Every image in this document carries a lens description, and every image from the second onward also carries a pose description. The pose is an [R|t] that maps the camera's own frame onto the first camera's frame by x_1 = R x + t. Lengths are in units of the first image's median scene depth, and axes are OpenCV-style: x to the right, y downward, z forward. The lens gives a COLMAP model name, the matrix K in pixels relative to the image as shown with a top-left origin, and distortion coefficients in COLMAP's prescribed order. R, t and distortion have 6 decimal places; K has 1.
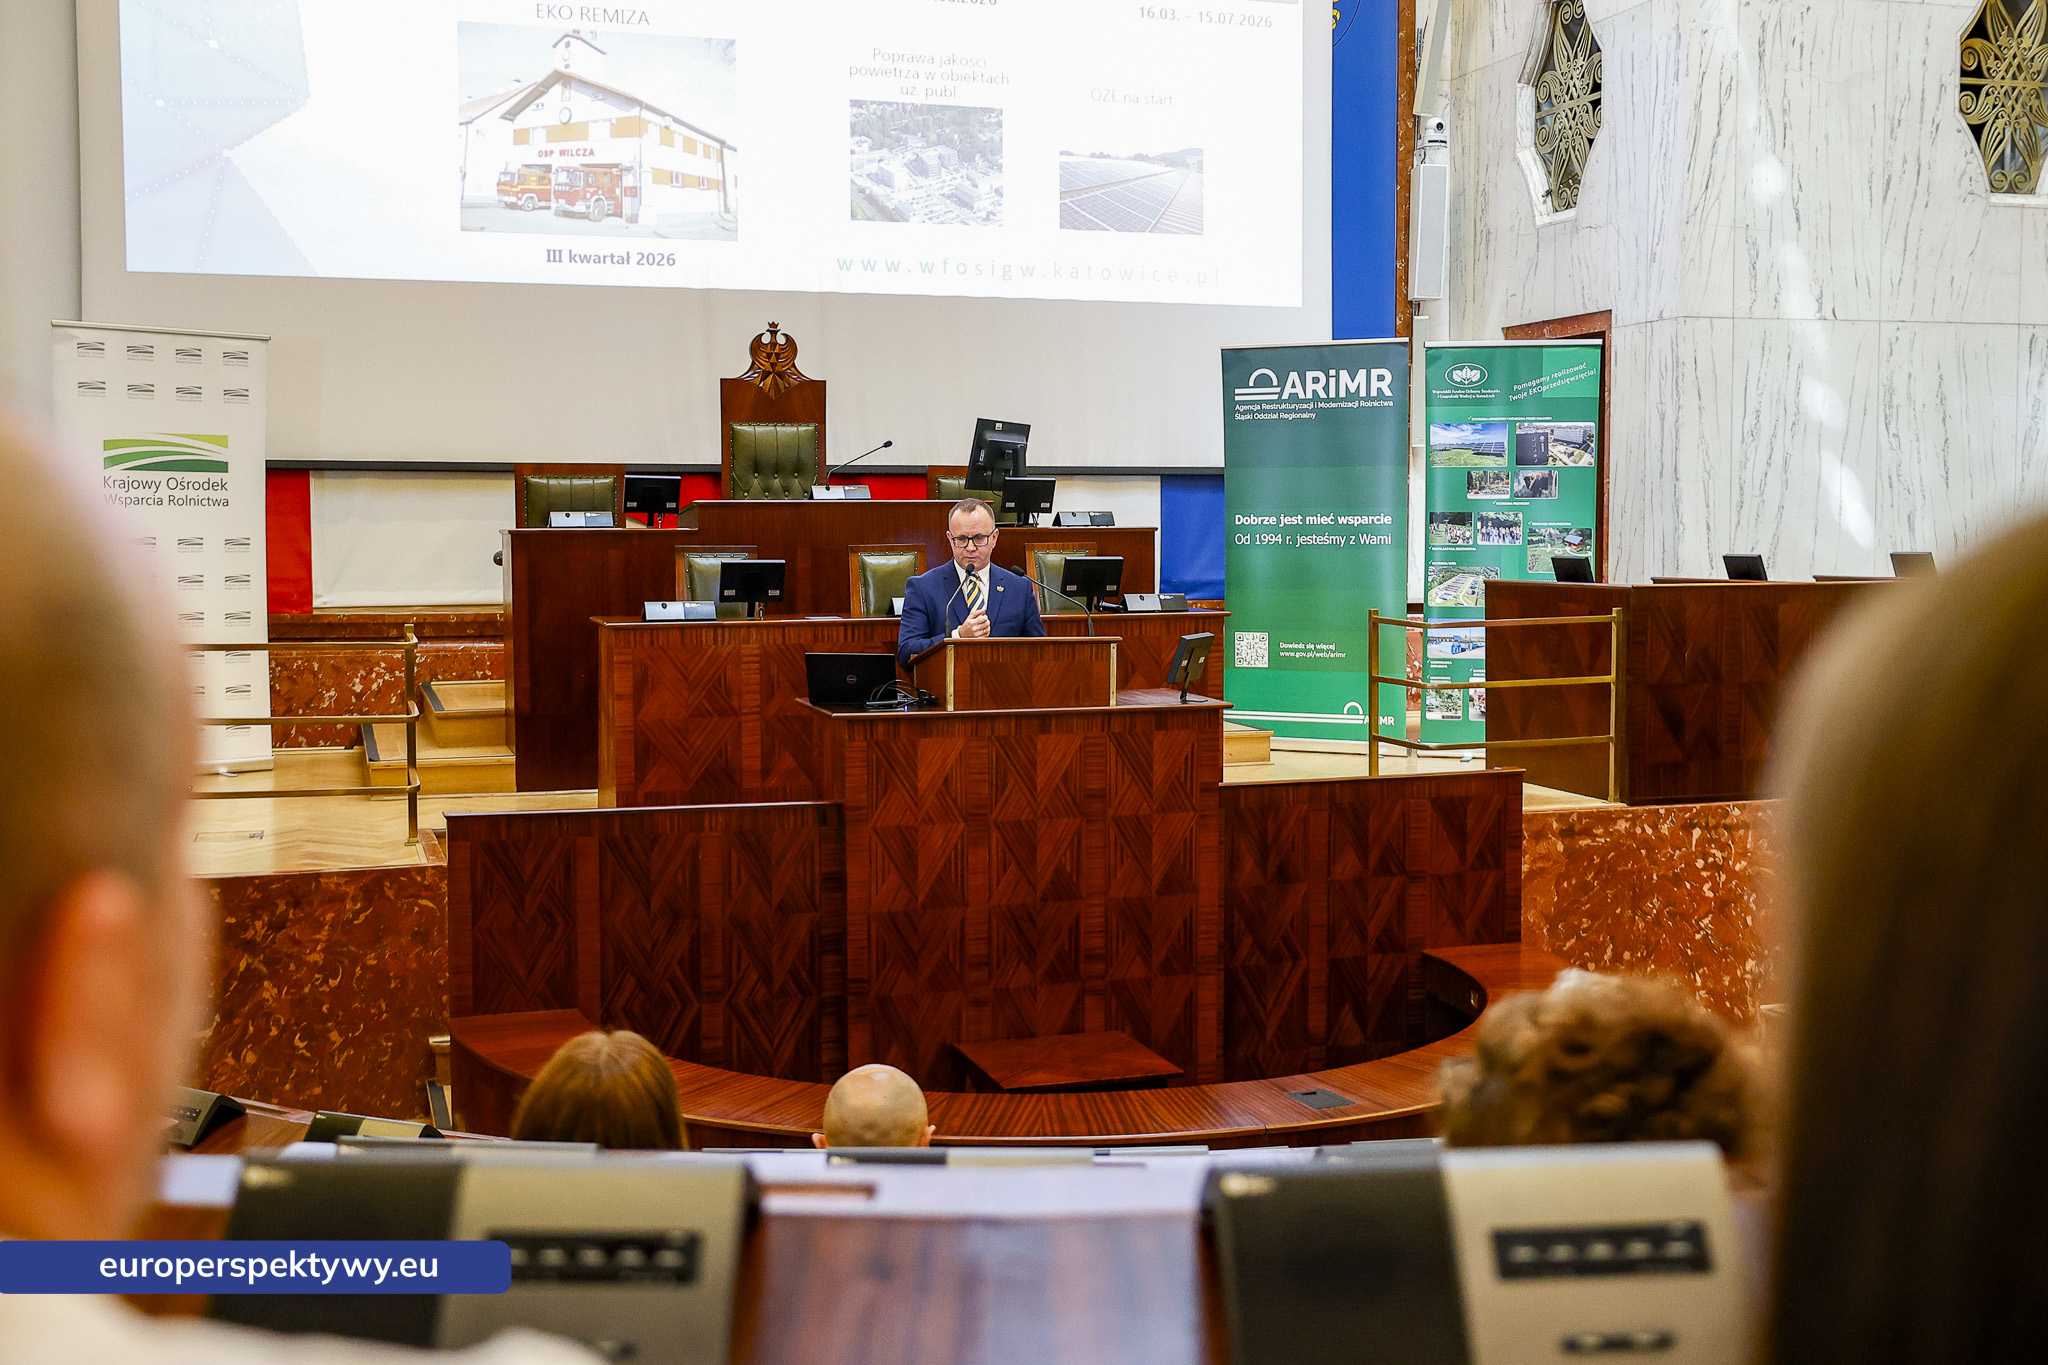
lens RADIAL K [[2094.6, 0, 1024.0], [0, 2094.6, 682.5], [0, 0, 1]] dist [-0.023581, 0.078341]
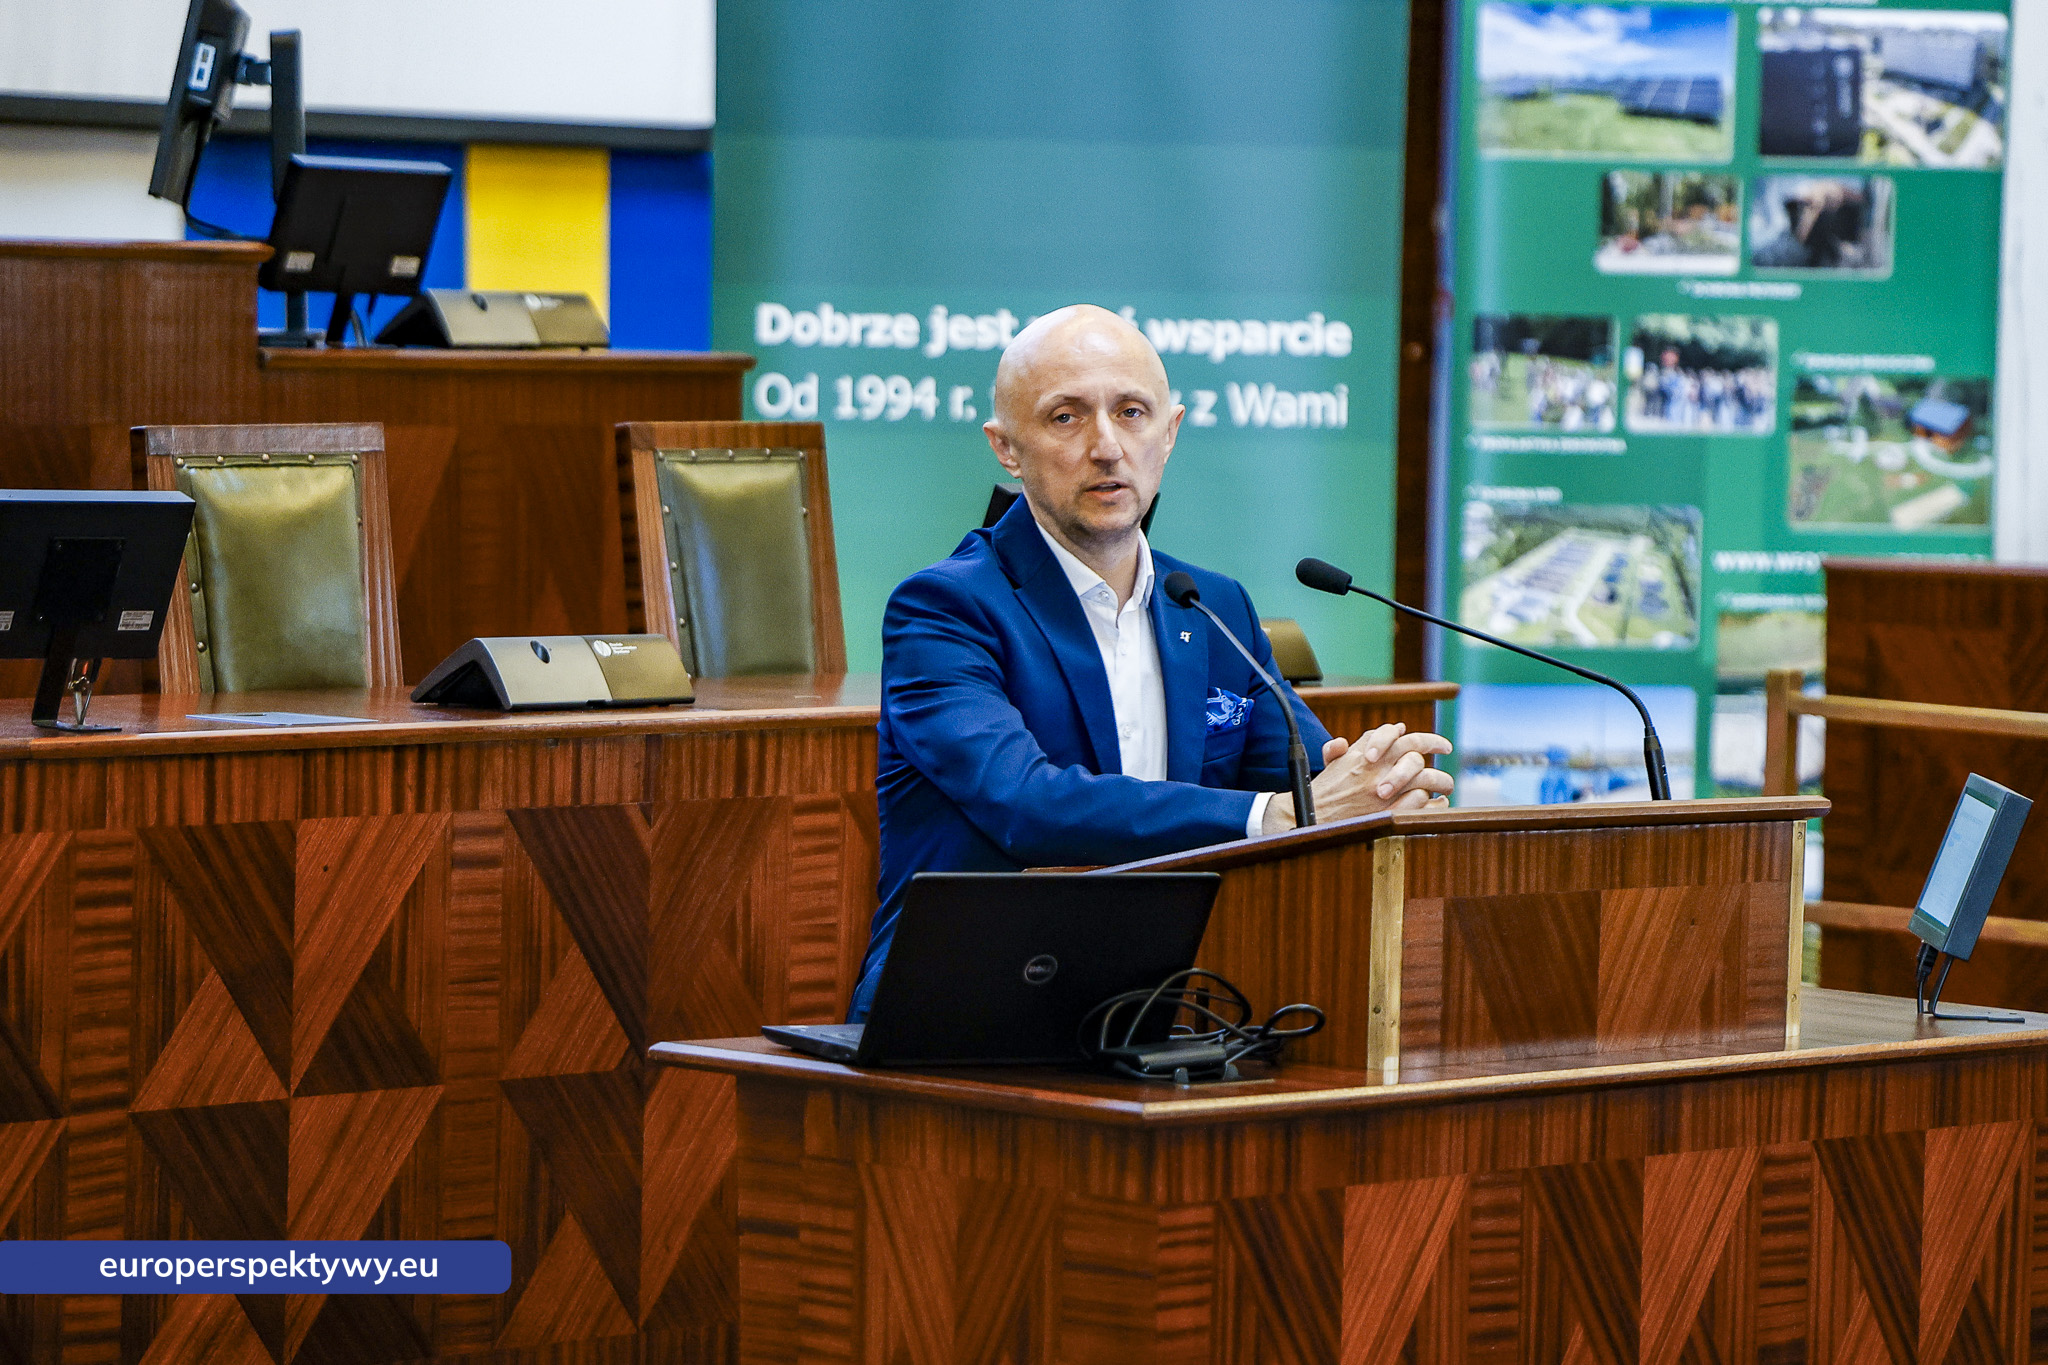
lens RADIAL K [[7846.7, 0, 1034.0], [0, 7846.7, 769.2], [0, 0, 1]] dist [0.327854, 4.995243]
pose [[0.879482, -0.008644, 0.475854, -0.373354], [0.012839, 0.999902, -0.005566, -0.014281], [-0.475760, 0.011004, 0.879506, 0.087309]]
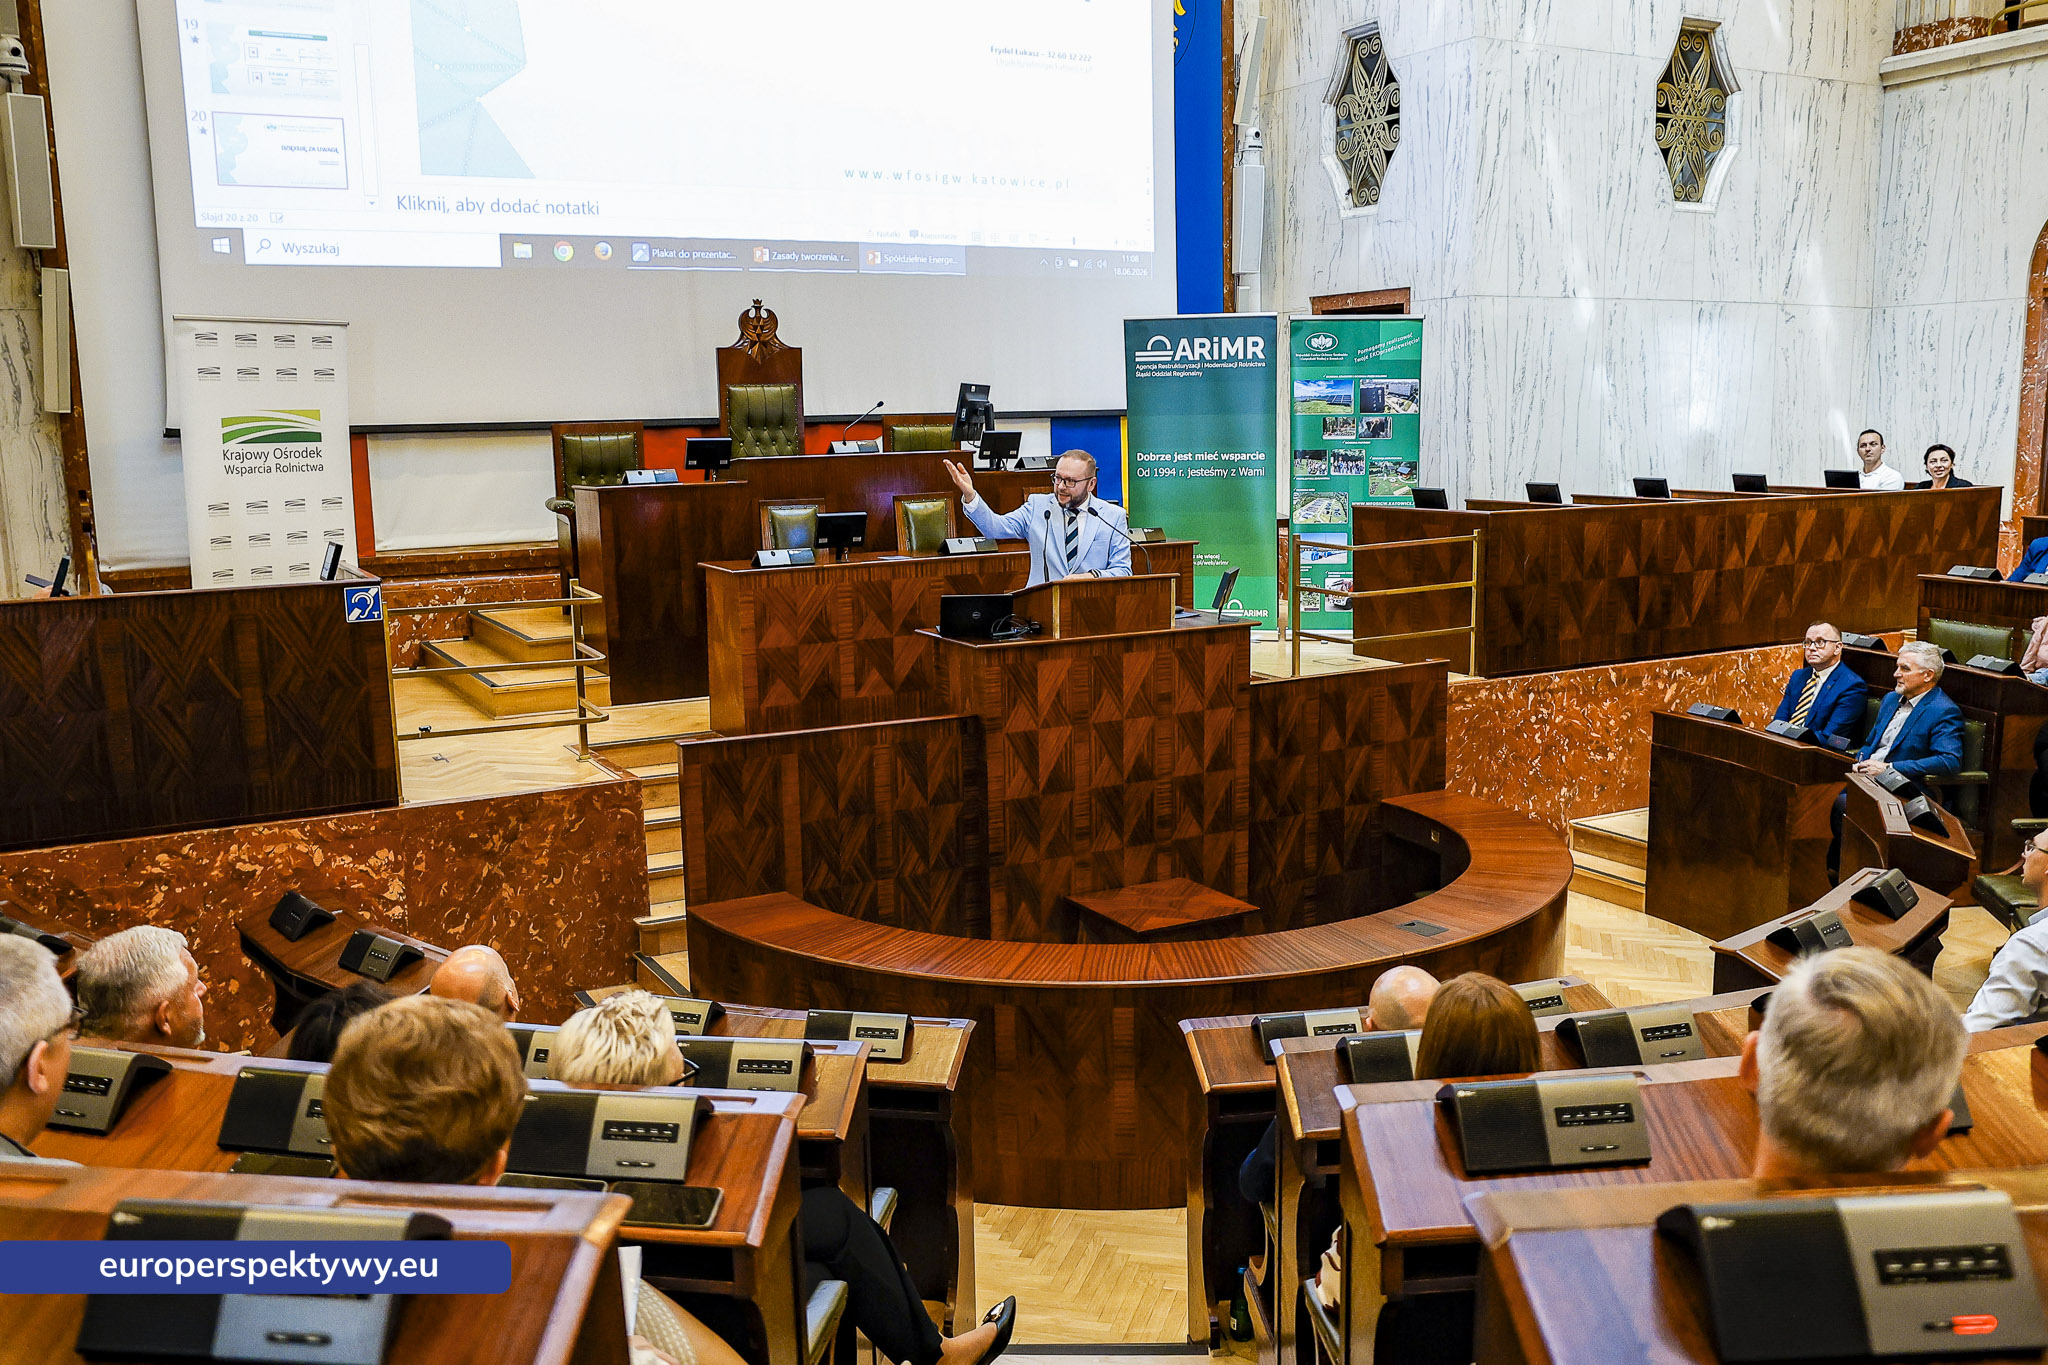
lens RADIAL K [[1700.6, 0, 1044.1], [0, 1700.6, 735.2], [0, 0, 1]] dist [-0.094699, 0.097834]
pose [[0.982060, -0.050045, 0.181809, -0.155137], [0.029991, 0.993321, 0.111422, -0.028321], [-0.186170, -0.103970, 0.977001, -0.001953]]
